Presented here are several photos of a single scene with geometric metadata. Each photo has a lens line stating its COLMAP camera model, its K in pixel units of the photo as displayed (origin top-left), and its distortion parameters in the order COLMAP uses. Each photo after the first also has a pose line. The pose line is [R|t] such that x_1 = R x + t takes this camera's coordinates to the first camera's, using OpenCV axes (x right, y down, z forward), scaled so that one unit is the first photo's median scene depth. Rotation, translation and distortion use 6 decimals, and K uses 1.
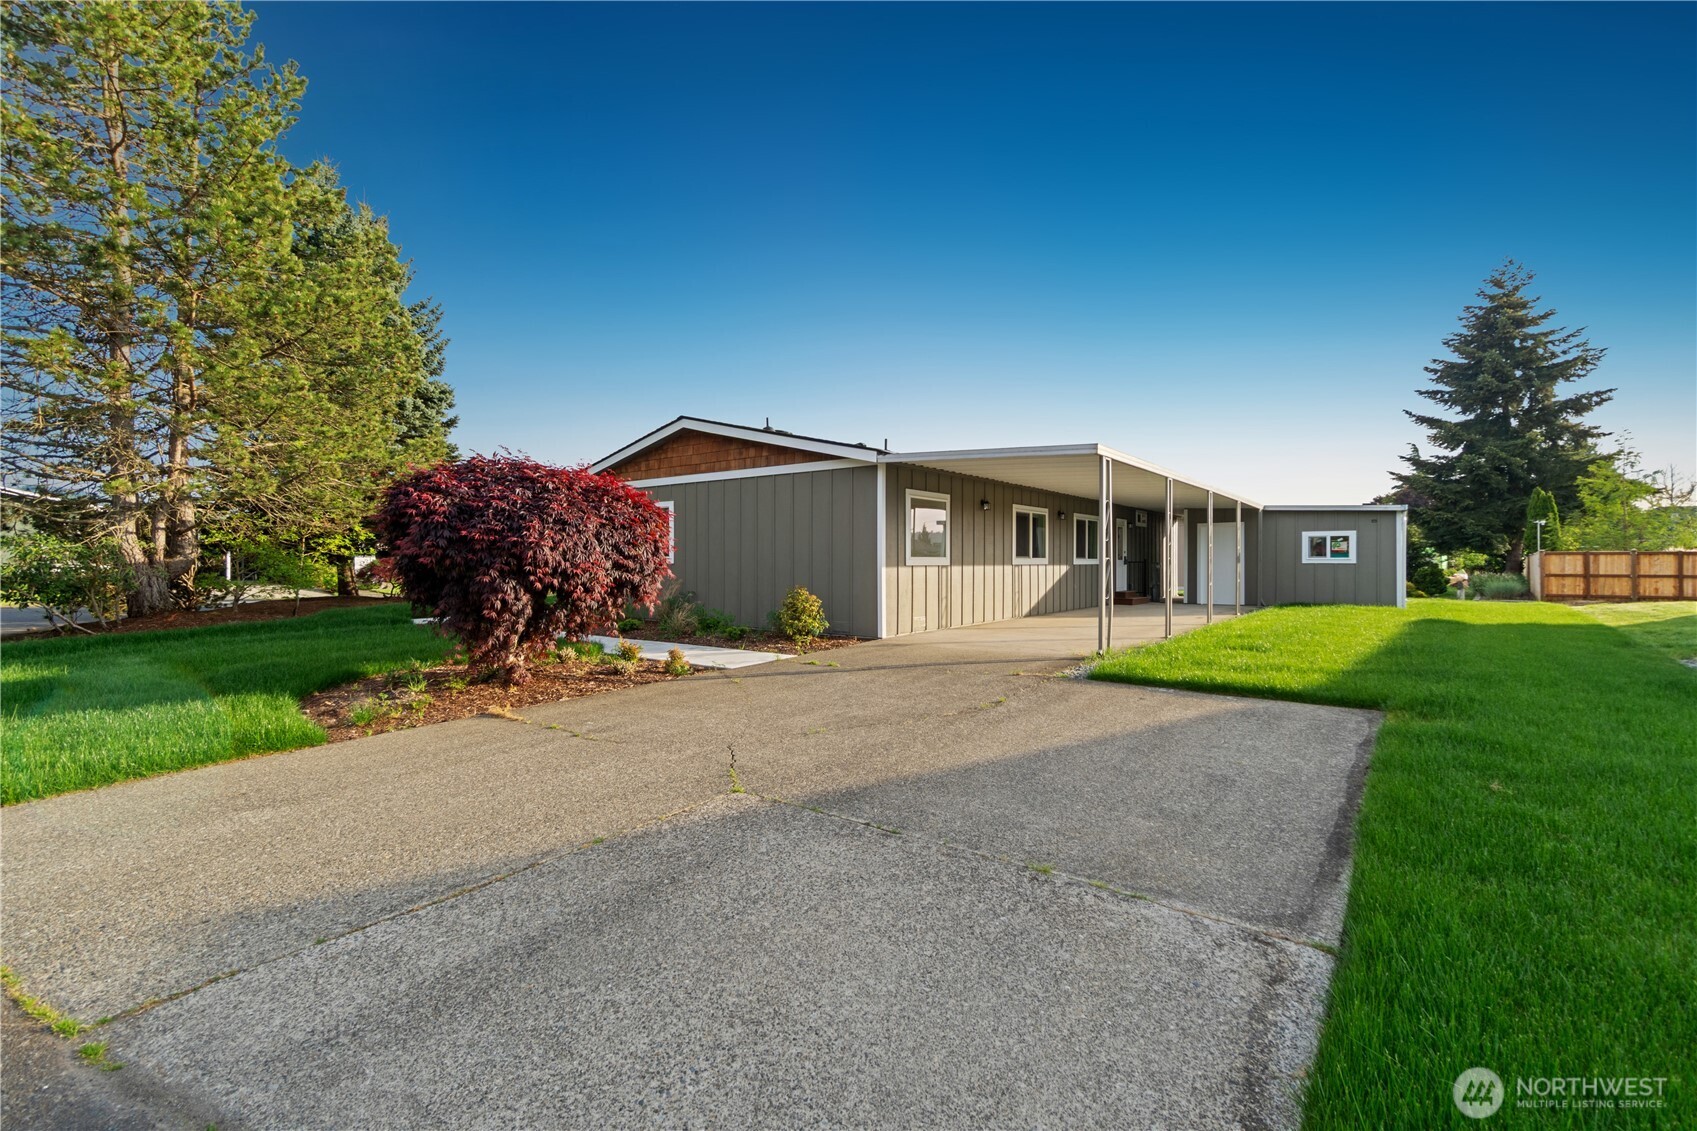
lens RADIAL K [[731.0, 0, 854.4], [0, 731.0, 551.7], [0, 0, 1]] dist [-0.001542, -0.000193]
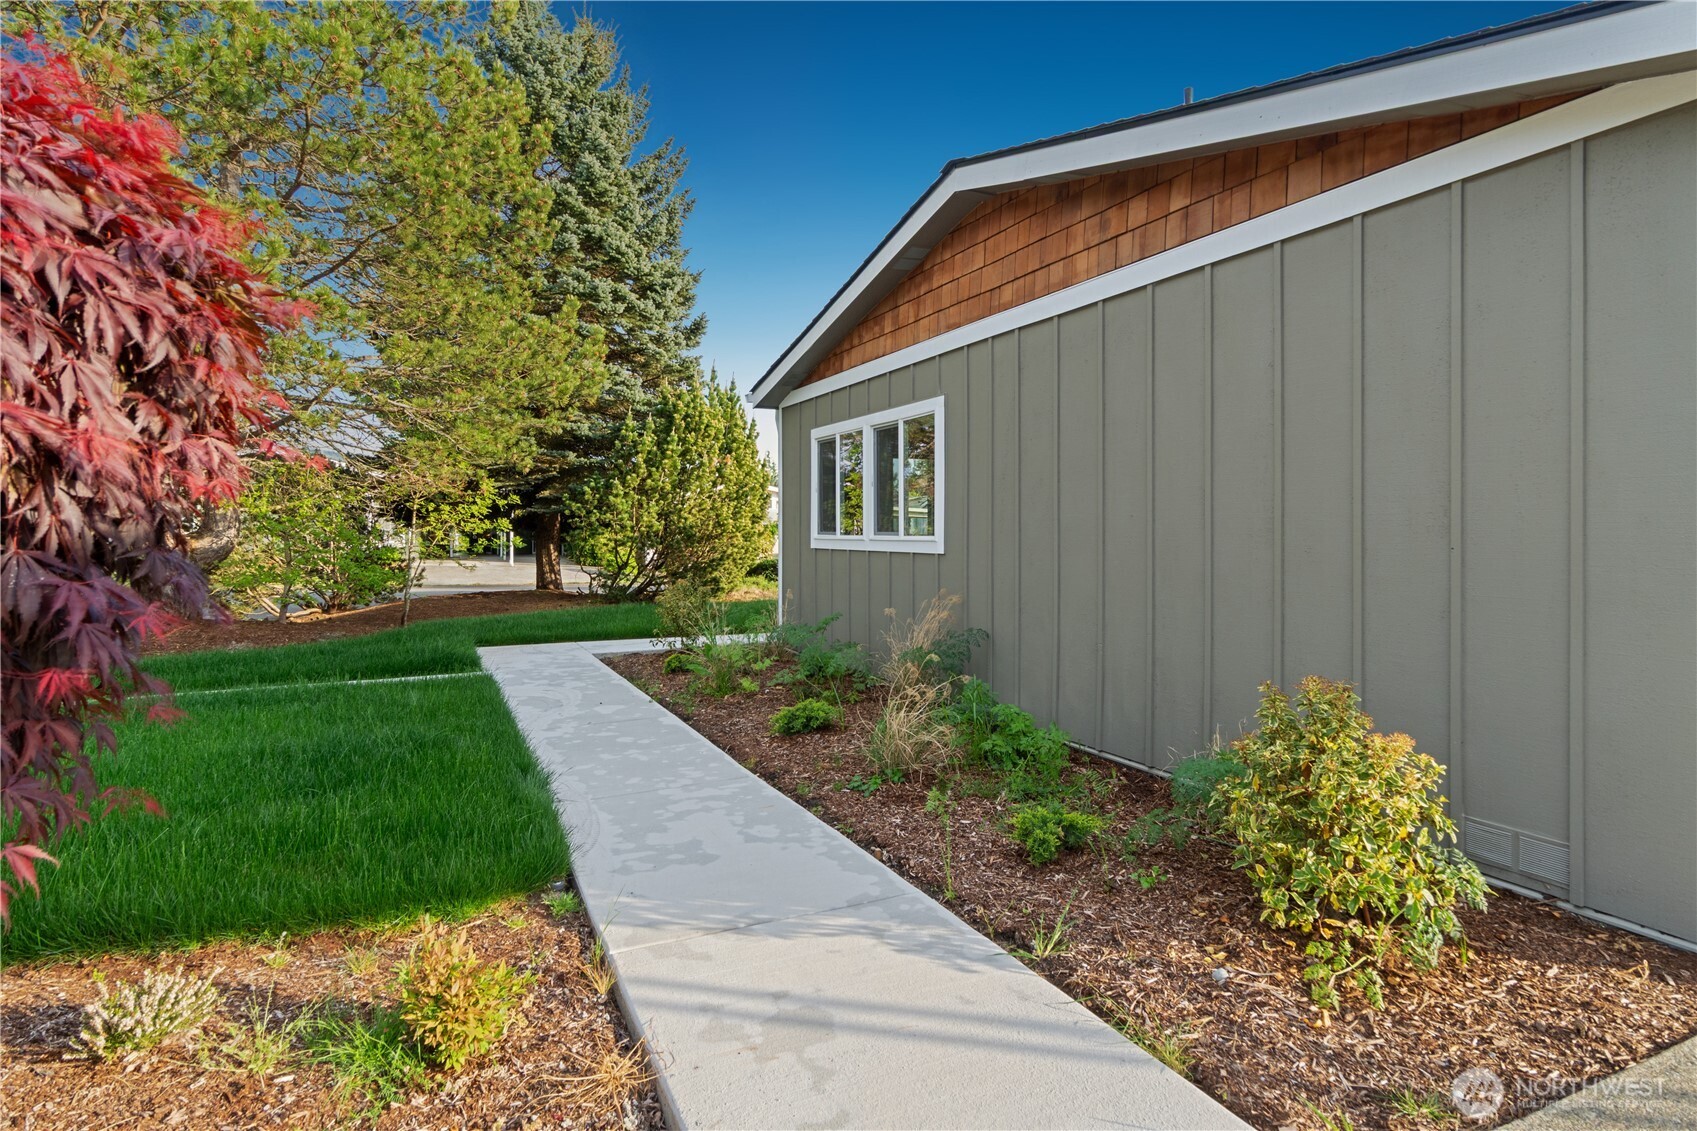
lens RADIAL K [[942.3, 0, 849.9], [0, 942.3, 530.0], [0, 0, 1]] dist [-0.000669, -0.000042]
pose [[0.880835, 0.001548, -0.473420, -0.035153], [0.001145, 0.999985, 0.005399, 0.000314], [0.473421, -0.005297, 0.880820, 0.363999]]
